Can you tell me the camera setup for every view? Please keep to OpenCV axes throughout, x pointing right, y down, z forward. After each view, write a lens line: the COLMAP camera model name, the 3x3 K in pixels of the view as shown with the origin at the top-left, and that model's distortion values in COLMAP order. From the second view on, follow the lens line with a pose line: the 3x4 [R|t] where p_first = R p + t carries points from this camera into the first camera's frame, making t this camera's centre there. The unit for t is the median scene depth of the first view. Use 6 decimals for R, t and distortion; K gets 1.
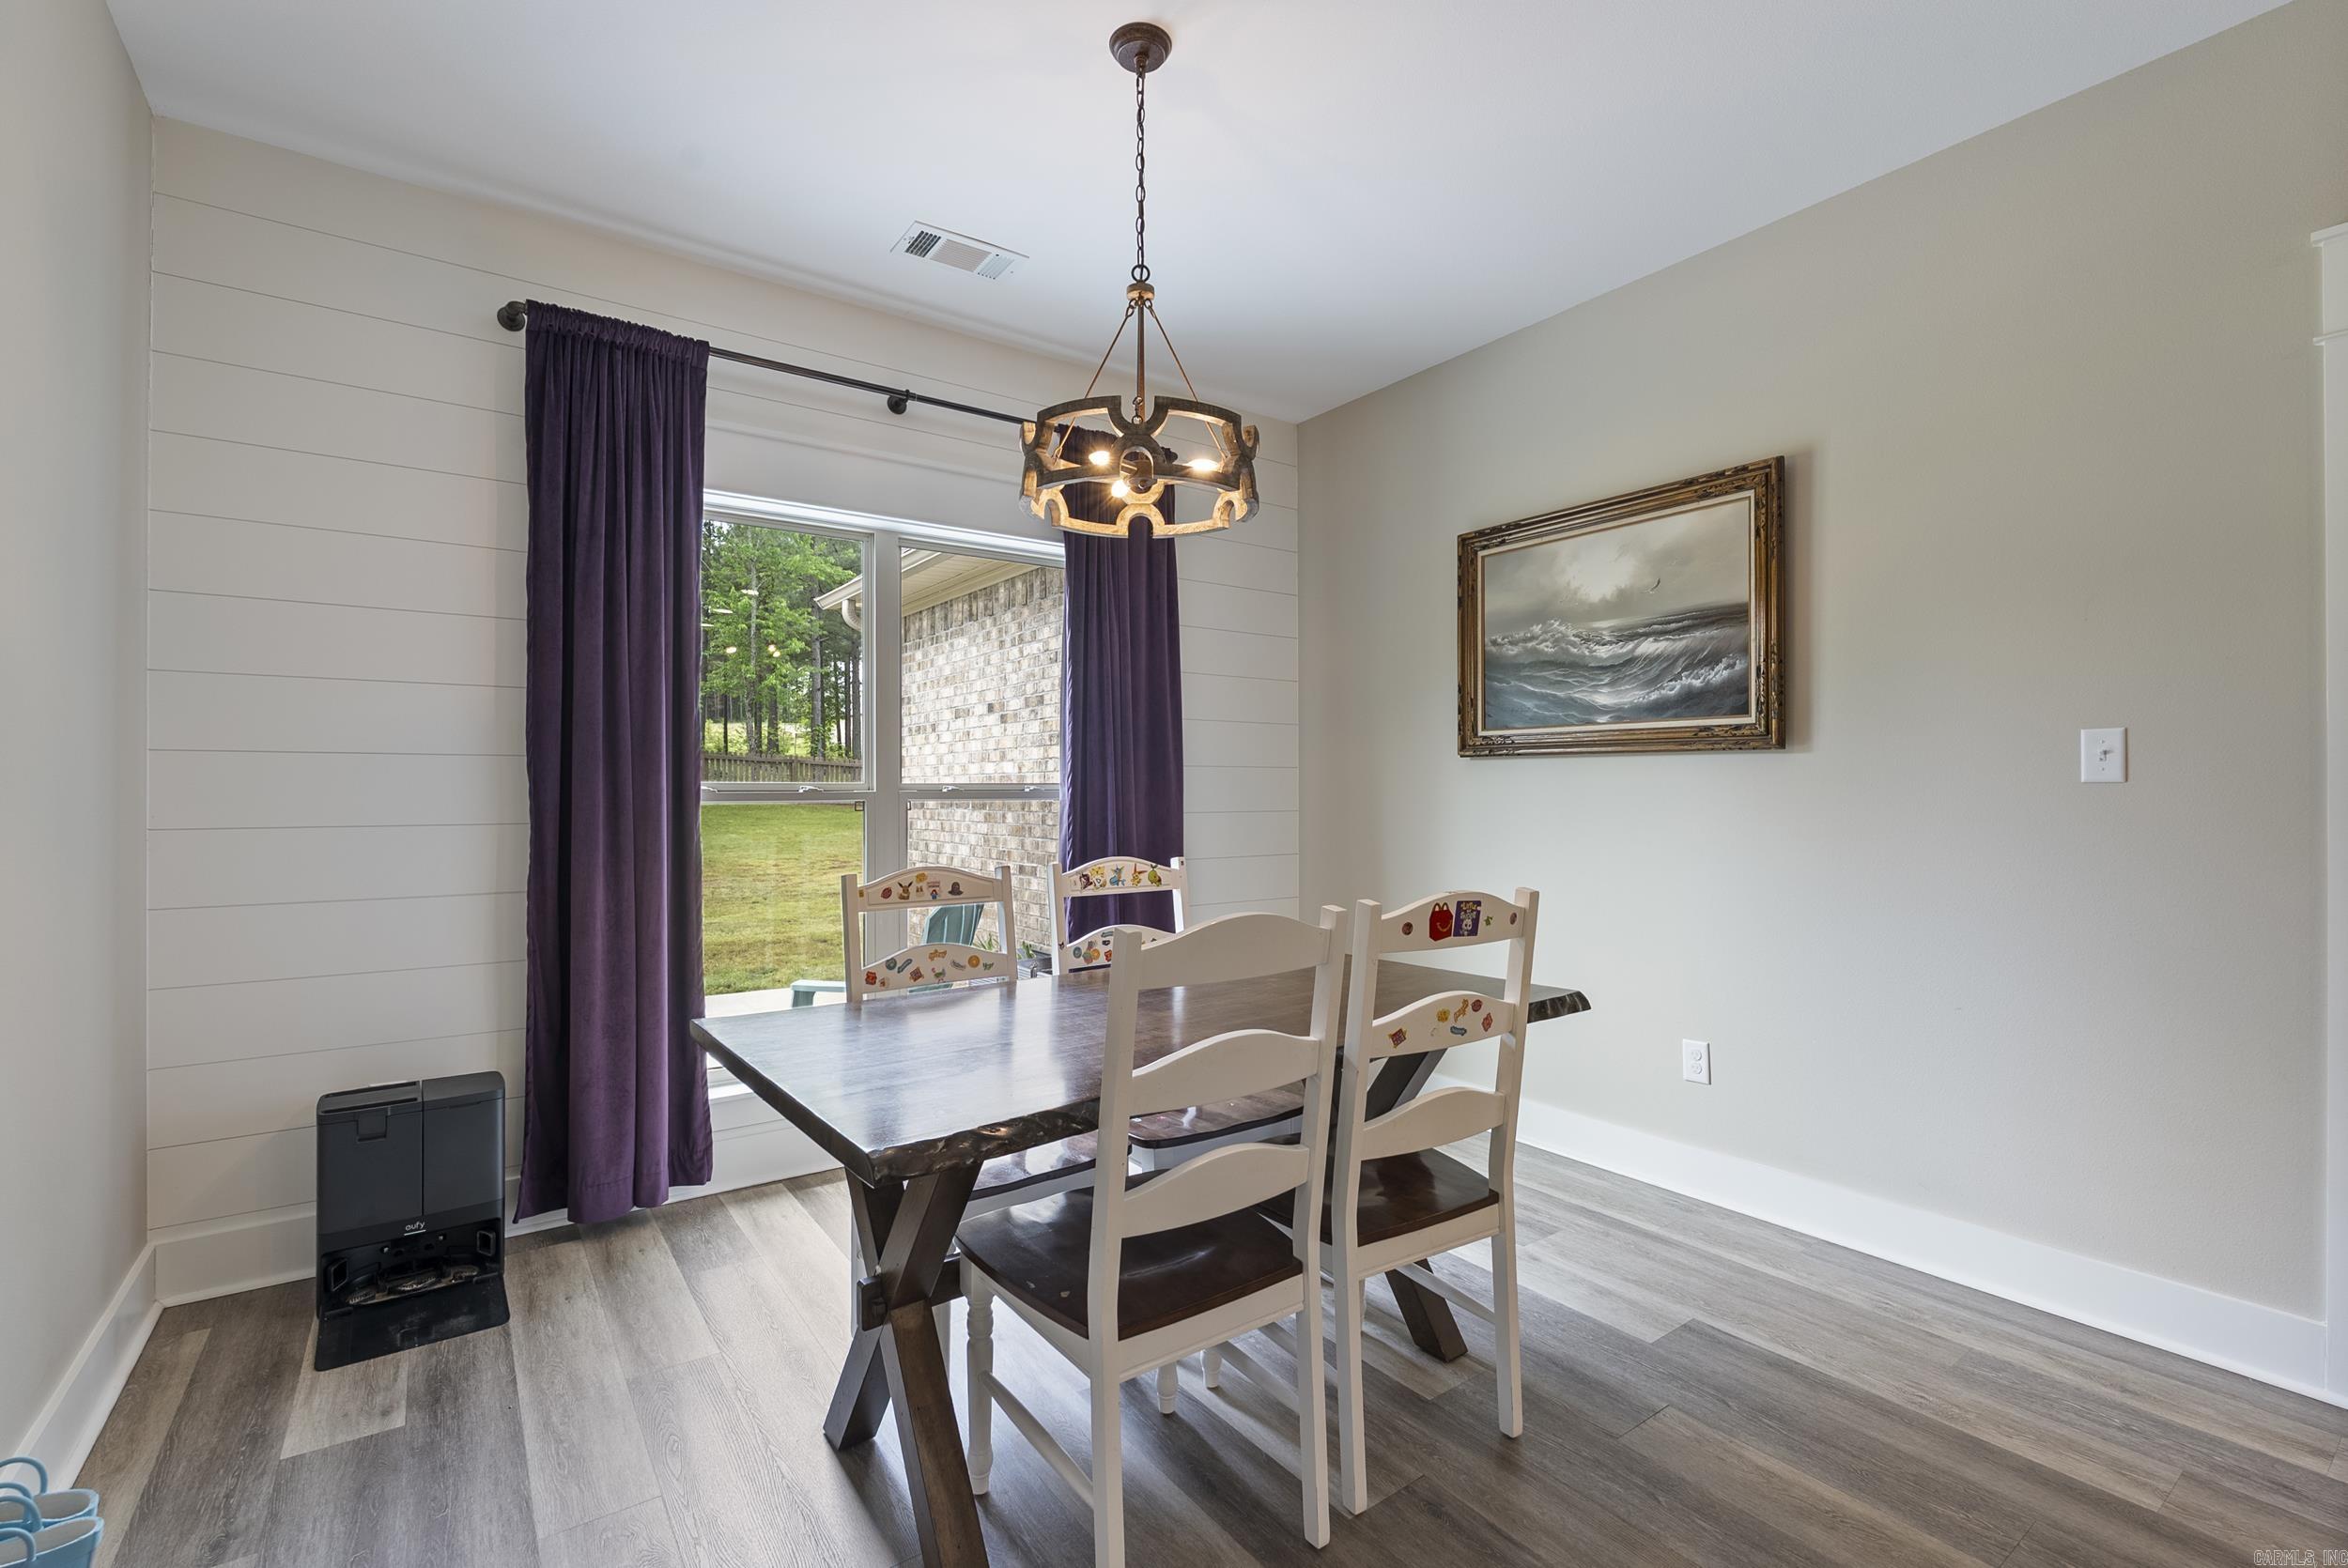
lens RADIAL K [[1036.8, 0, 1175.2], [0, 1036.8, 777.0], [0, 0, 1]] dist [-0.004865, -0.000691]
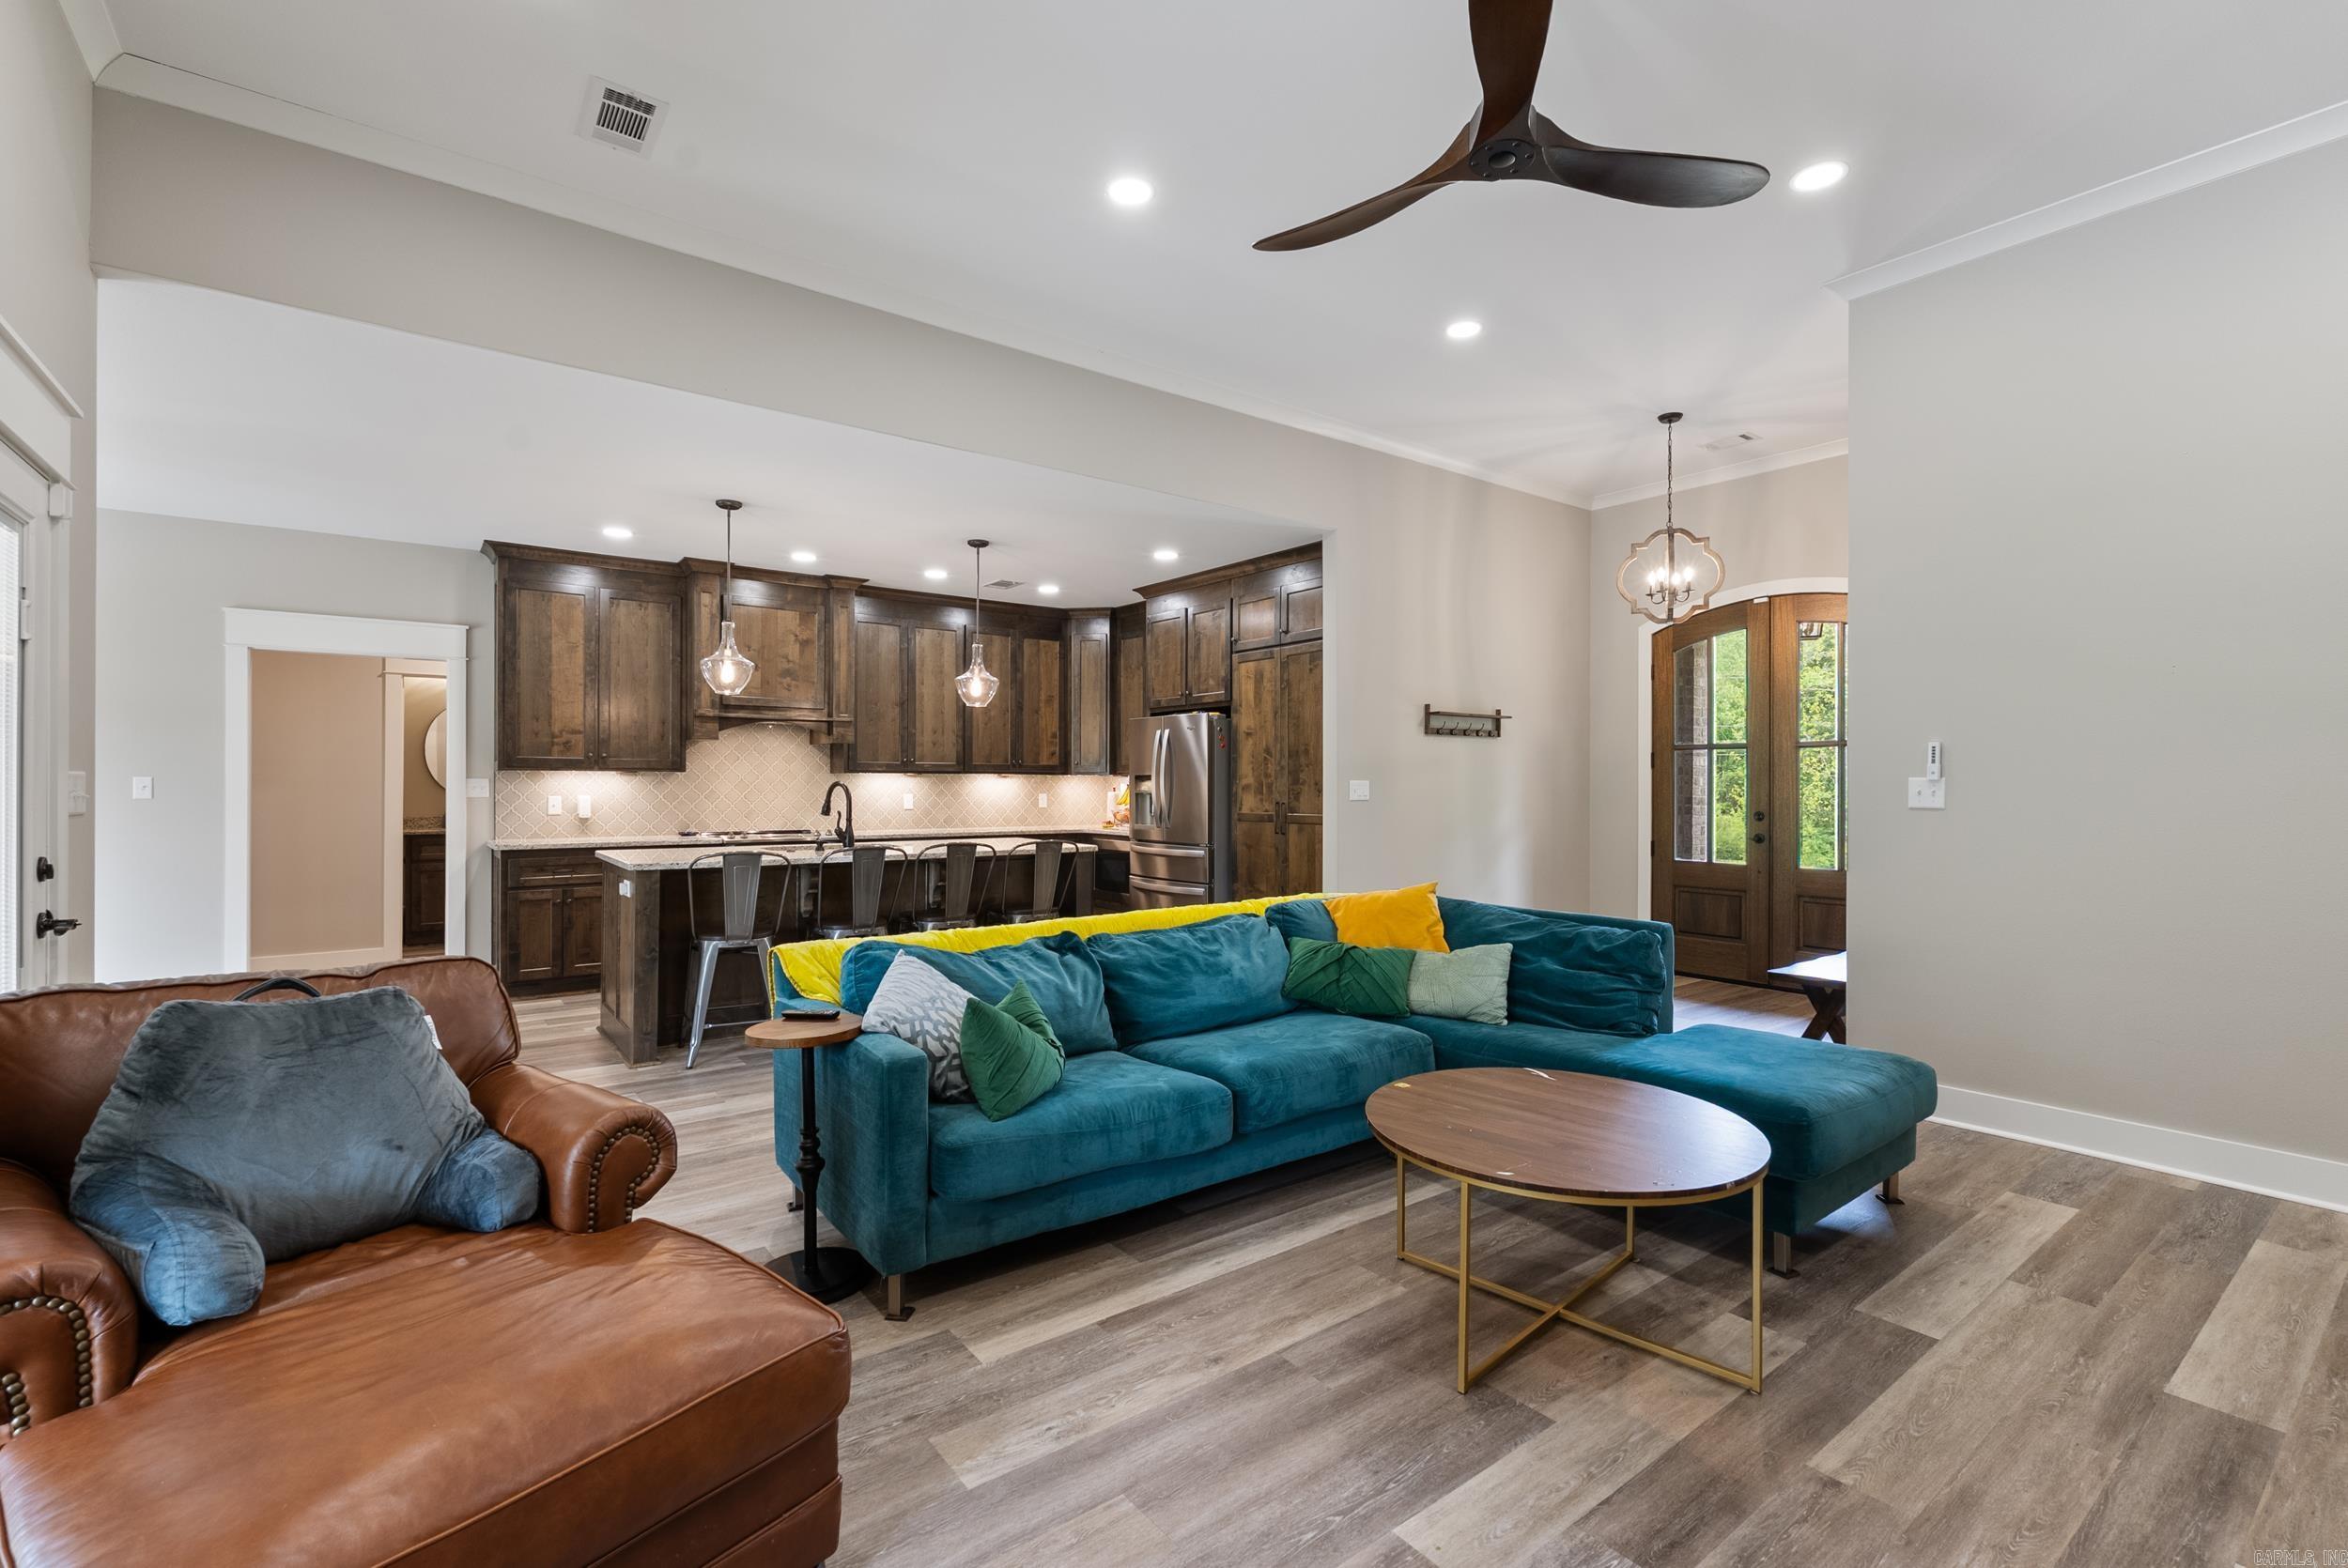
lens RADIAL K [[1036.8, 0, 1176.4], [0, 1036.8, 782.8], [0, 0, 1]] dist [-0.004865, -0.000691]
pose [[-0.027235, 0.003344, 0.999623, -1.180952], [-0.012407, 0.999916, -0.003683, -0.039464], [-0.999552, -0.012503, -0.027192, -1.012634]]
